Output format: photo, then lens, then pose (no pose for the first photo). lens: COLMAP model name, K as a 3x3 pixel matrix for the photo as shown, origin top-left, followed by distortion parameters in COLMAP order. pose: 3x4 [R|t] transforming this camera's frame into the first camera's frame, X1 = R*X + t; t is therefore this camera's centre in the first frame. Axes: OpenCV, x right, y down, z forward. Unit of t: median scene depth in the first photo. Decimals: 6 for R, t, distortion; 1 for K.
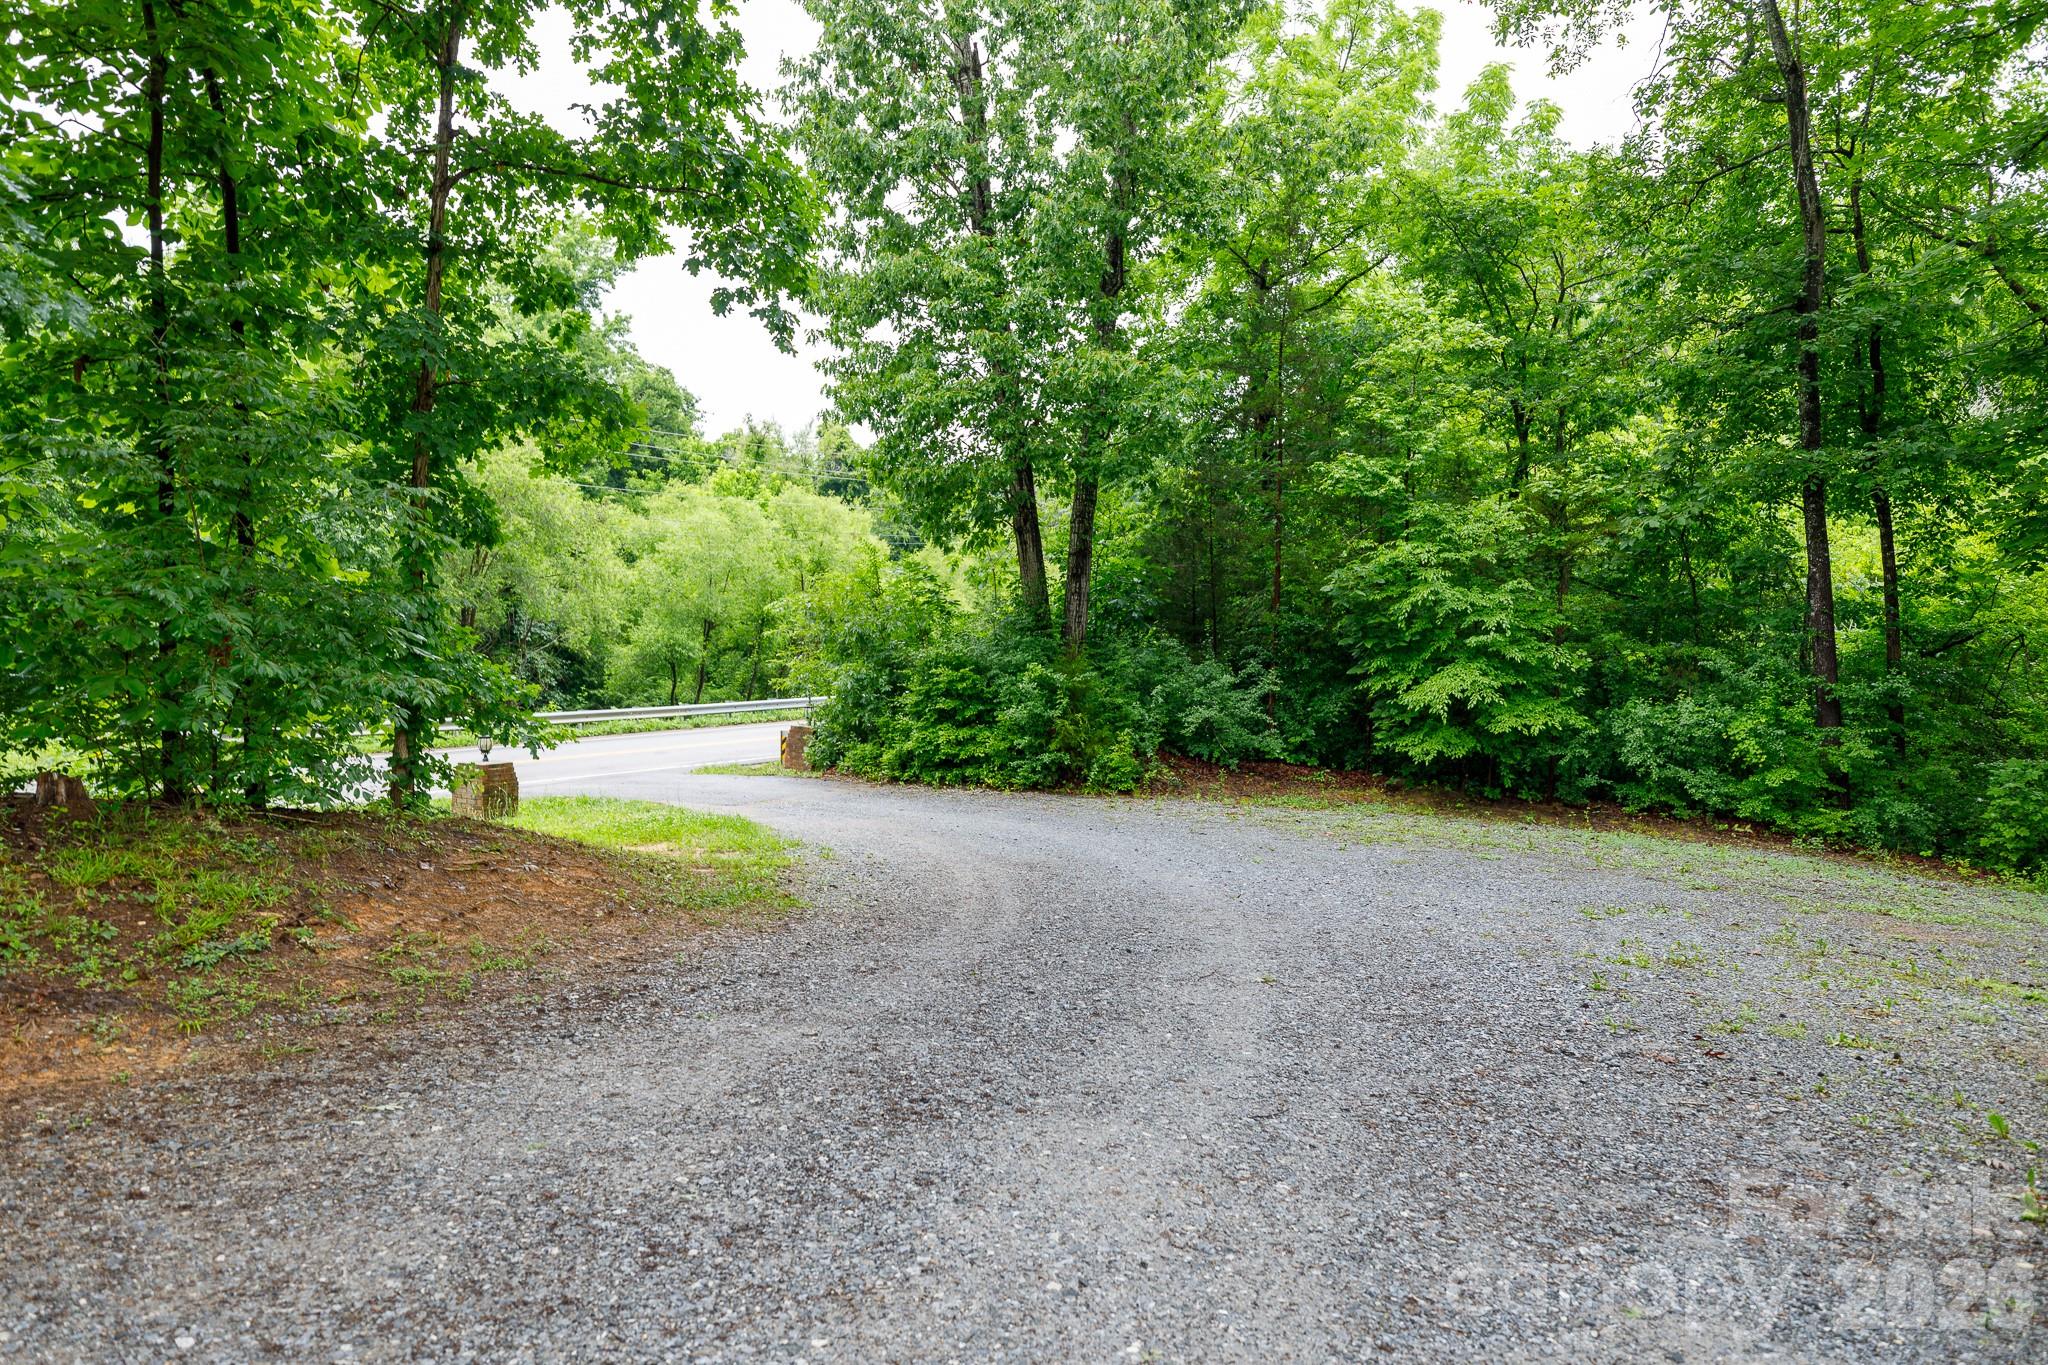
lens RADIAL K [[1429.5, 0, 1019.3], [0, 1429.5, 676.8], [0, 0, 1]] dist [0.000090, 0.004283]
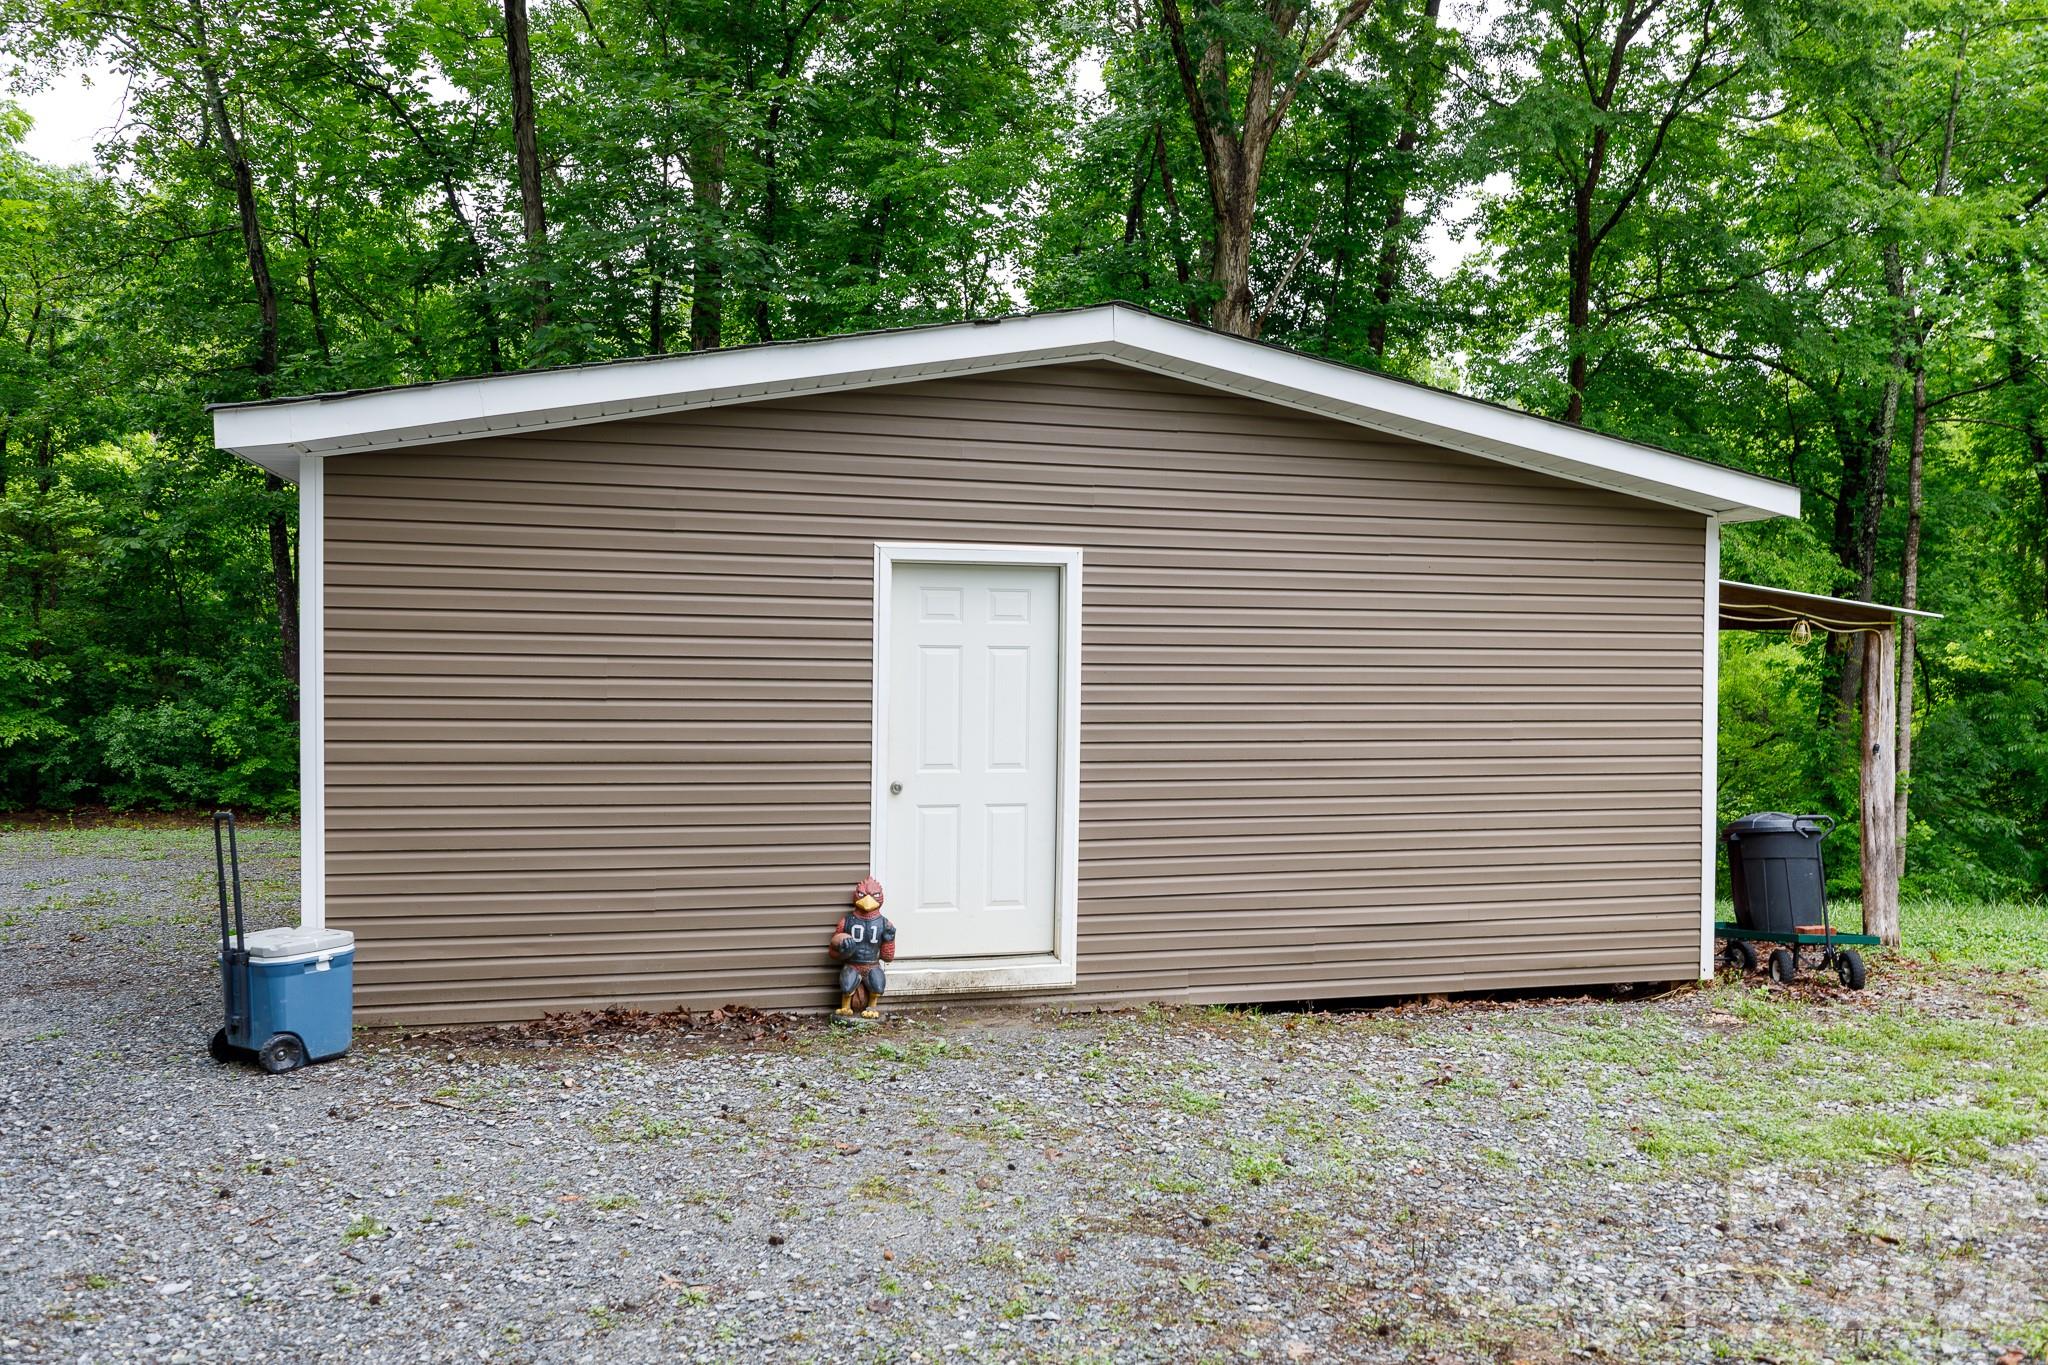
lens RADIAL K [[1429.5, 0, 1031.2], [0, 1429.5, 670.3], [0, 0, 1]] dist [0.000090, 0.004283]
pose [[0.589203, -0.031986, 0.807352, -0.040714], [0.035929, 0.999265, 0.013369, -0.001803], [-0.807186, 0.021130, 0.589919, -0.212102]]
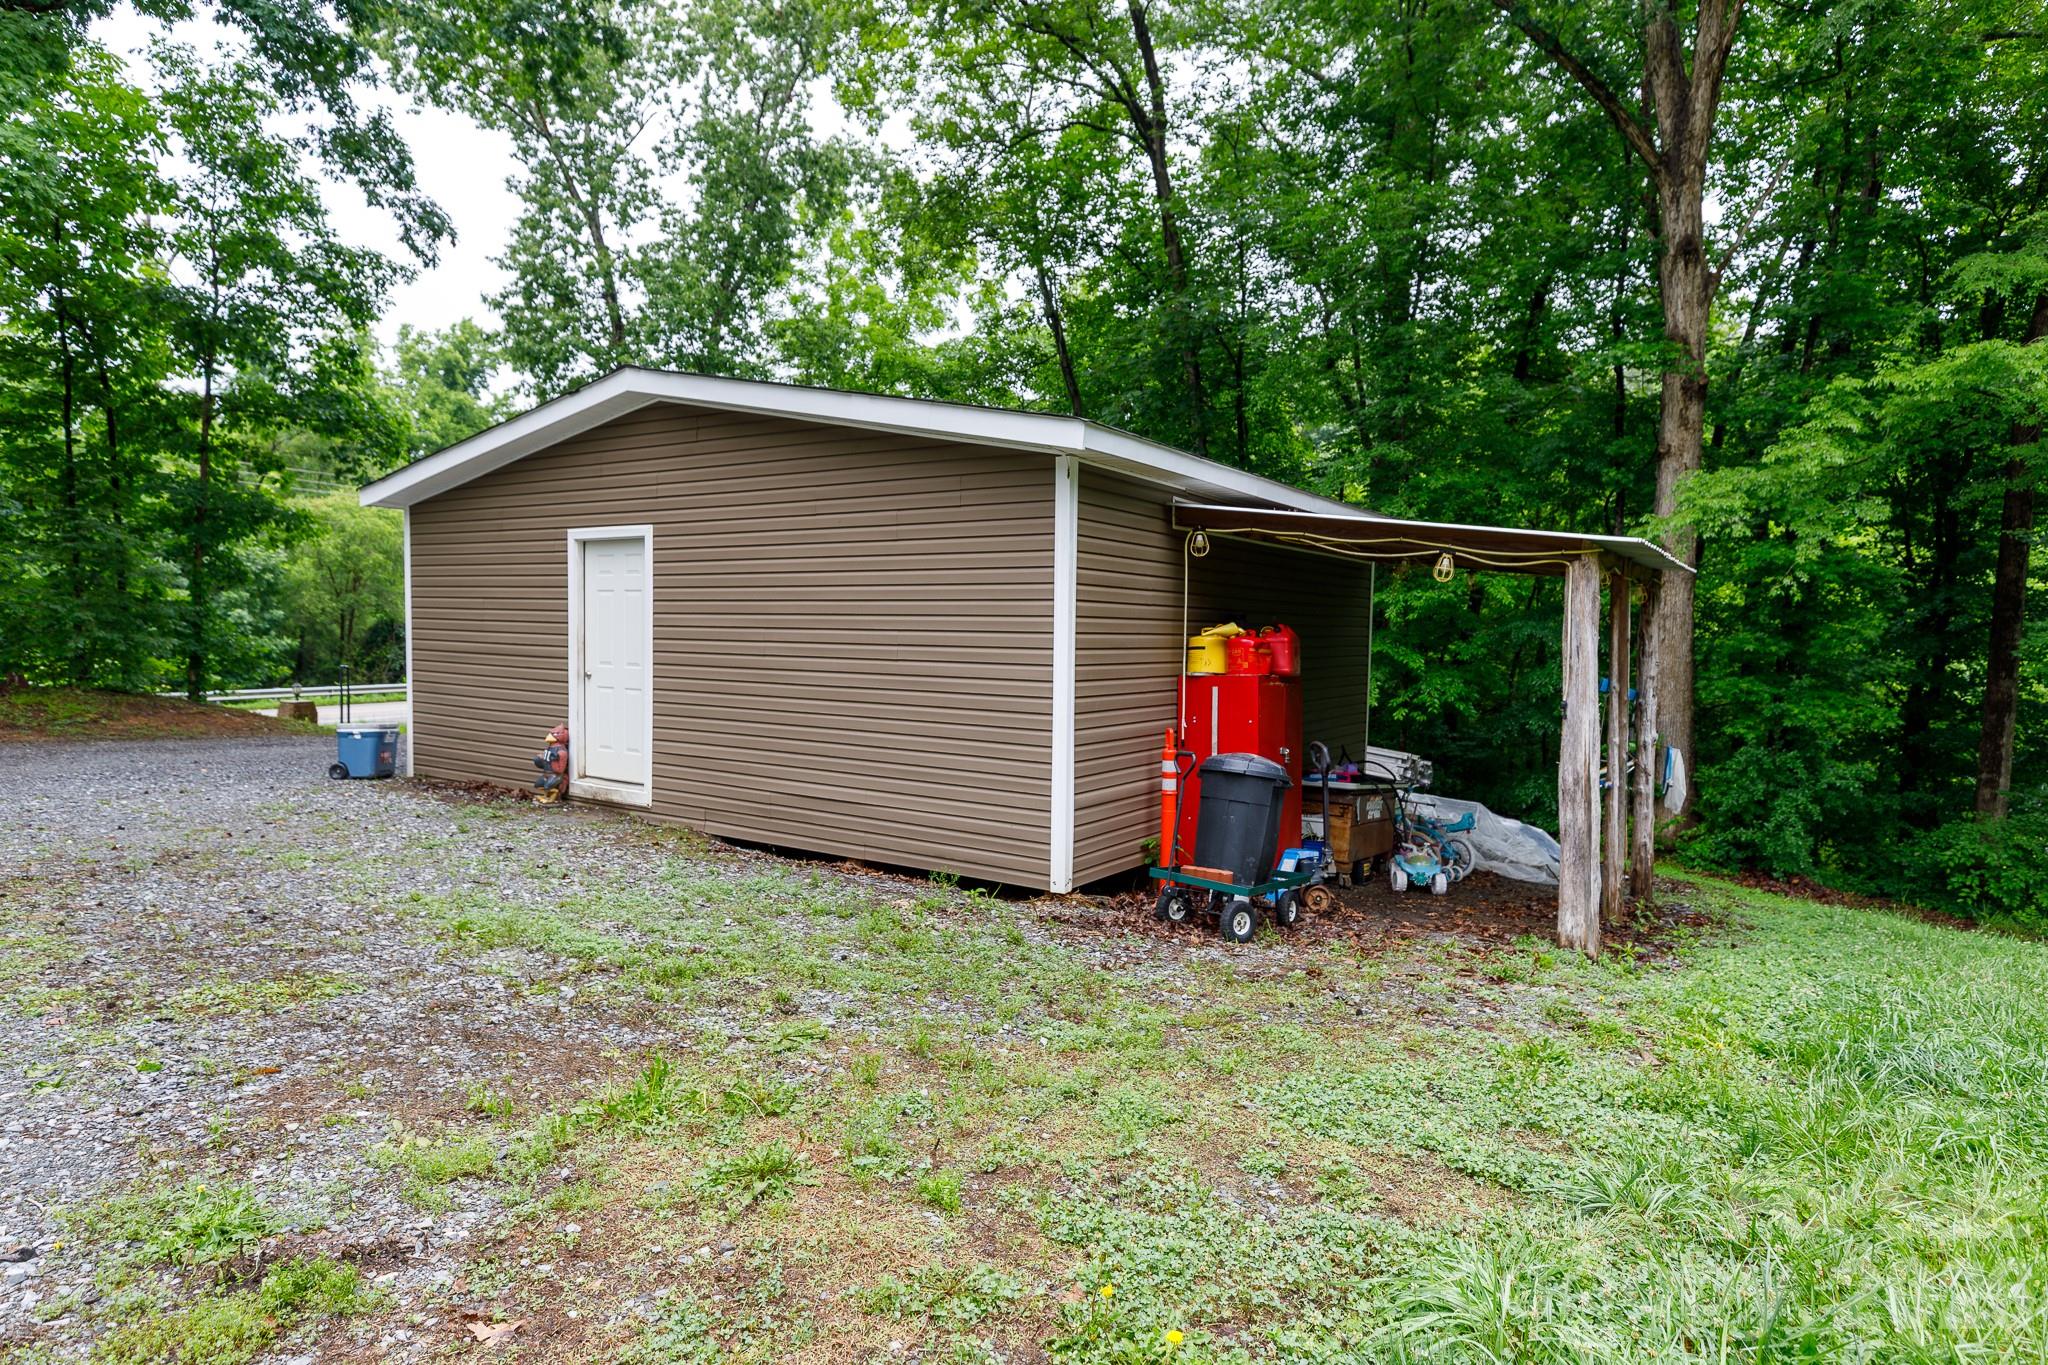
lens RADIAL K [[1157.8, 0, 1028.9], [0, 1157.8, 669.1], [0, 0, 1]] dist [-0.002537, 0.000267]
pose [[0.994092, -0.013969, 0.107636, 0.335522], [0.013995, 0.999902, 0.000509, 0.029070], [-0.107633, 0.001000, 0.994190, -0.462200]]
